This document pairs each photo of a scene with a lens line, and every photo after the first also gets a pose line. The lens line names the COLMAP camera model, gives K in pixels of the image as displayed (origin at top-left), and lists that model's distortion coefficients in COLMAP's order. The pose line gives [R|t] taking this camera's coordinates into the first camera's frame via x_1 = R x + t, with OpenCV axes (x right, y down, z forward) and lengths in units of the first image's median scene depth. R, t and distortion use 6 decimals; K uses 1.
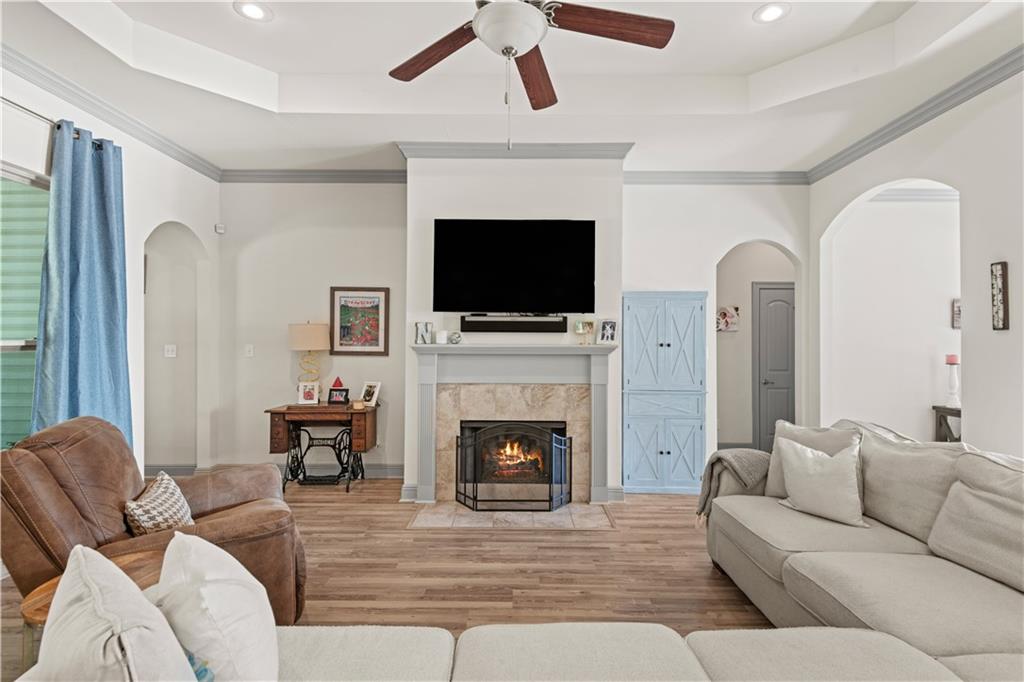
lens RADIAL K [[484.8, 0, 505.8], [0, 484.8, 331.4], [0, 0, 1]] dist [0.005484, -0.003948]
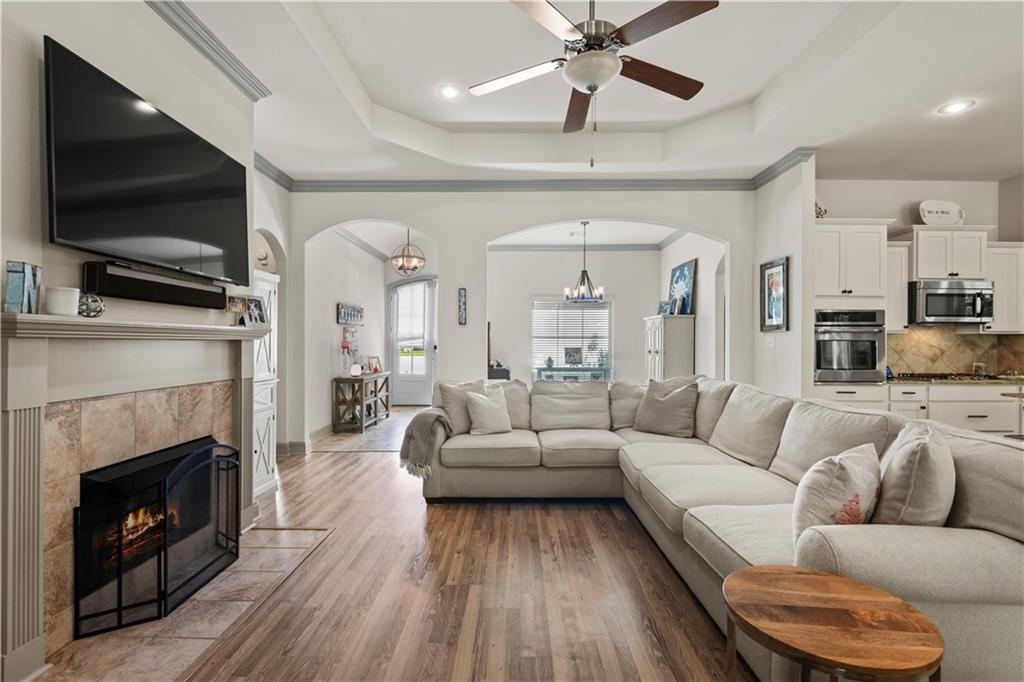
lens RADIAL K [[484.8, 0, 511.9], [0, 484.8, 340.6], [0, 0, 1]] dist [0.005484, -0.003948]
pose [[-0.004661, 0.001315, 0.999988, -0.588519], [-0.019459, 0.999810, -0.001406, 0.040498], [-0.999800, -0.019465, -0.004635, 0.568412]]
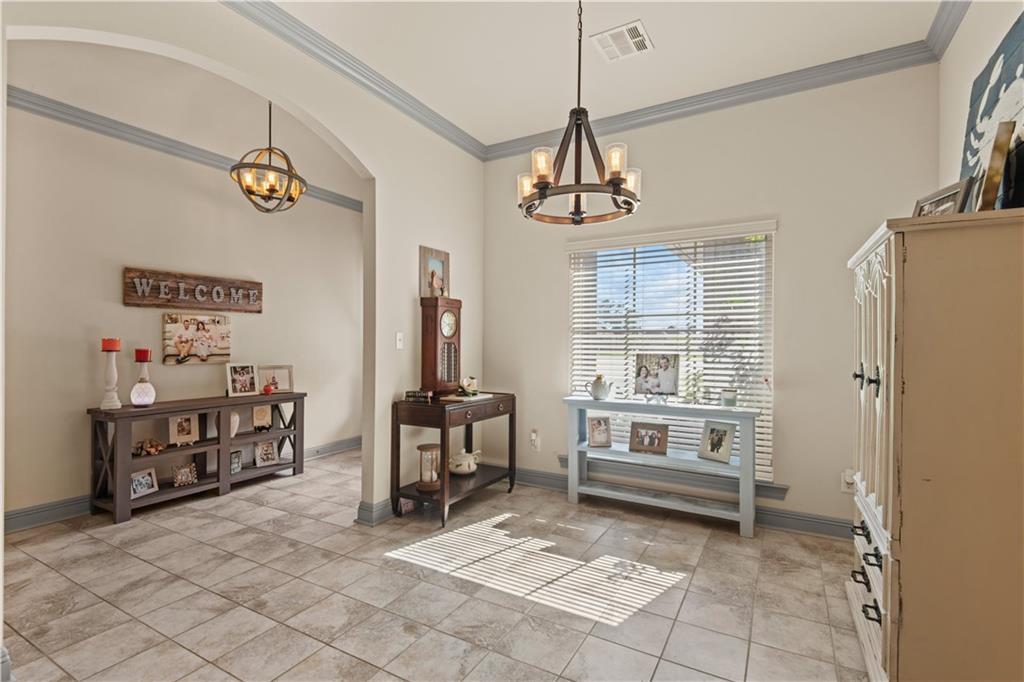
lens RADIAL K [[478.0, 0, 509.1], [0, 478.0, 344.0], [0, 0, 1]] dist [0.022914, -0.006482]
pose [[0.494791, -0.003594, 0.869005, 0.630709], [-0.017258, 0.999754, 0.013961, 0.037222], [-0.868841, -0.021905, 0.494607, 0.108534]]
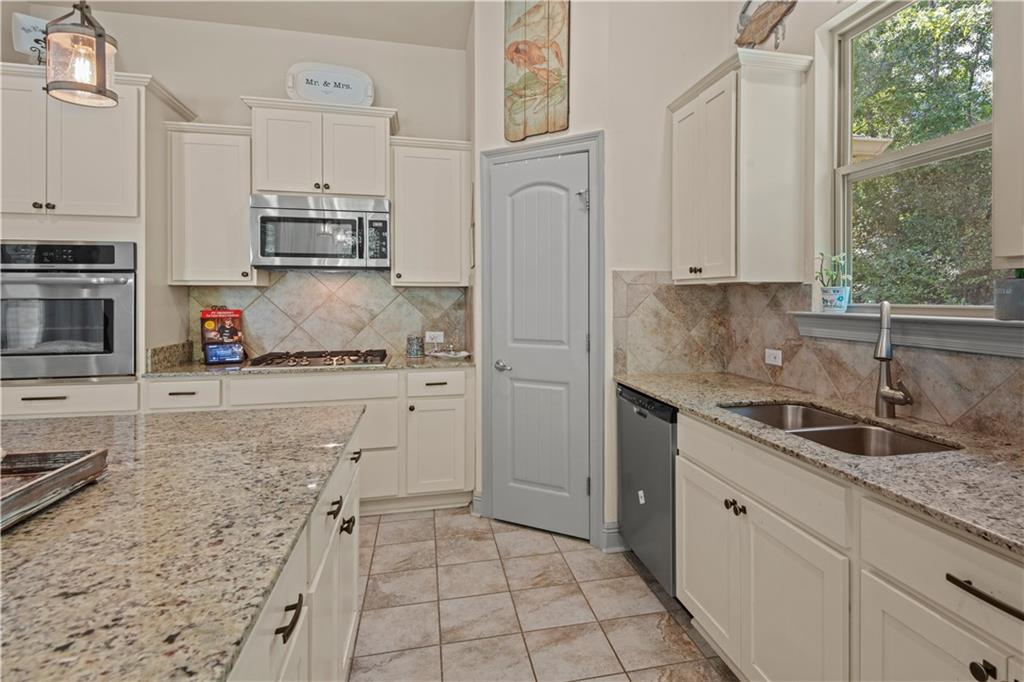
lens RADIAL K [[555.7, 0, 570.4], [0, 555.7, 300.1], [0, 0, 1]] dist [0.027510, -0.000795]
pose [[-0.237190, -0.009500, 0.971417, -0.285343], [-0.014198, 0.999879, 0.006312, 0.011568], [-0.971360, -0.012295, -0.237296, -0.665843]]
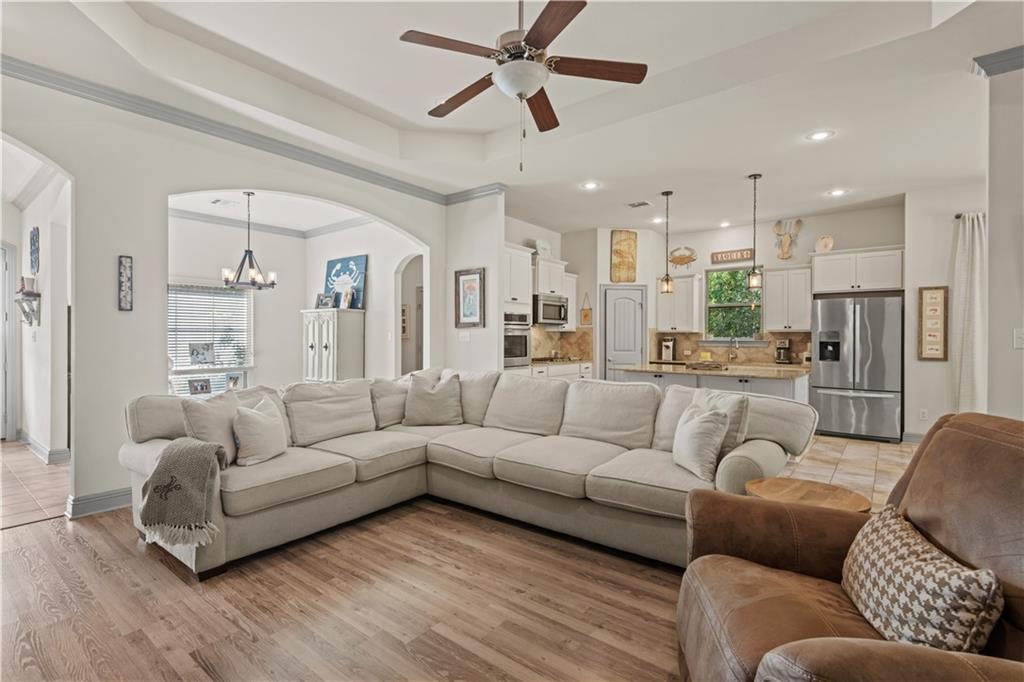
lens RADIAL K [[478.0, 0, 518.9], [0, 478.0, 333.4], [0, 0, 1]] dist [0.022914, -0.006482]
pose [[-0.798830, -0.000079, 0.601557, -0.363302], [-0.014384, 0.999717, -0.018969, 0.044538], [-0.601385, -0.023806, -0.798605, 0.960072]]
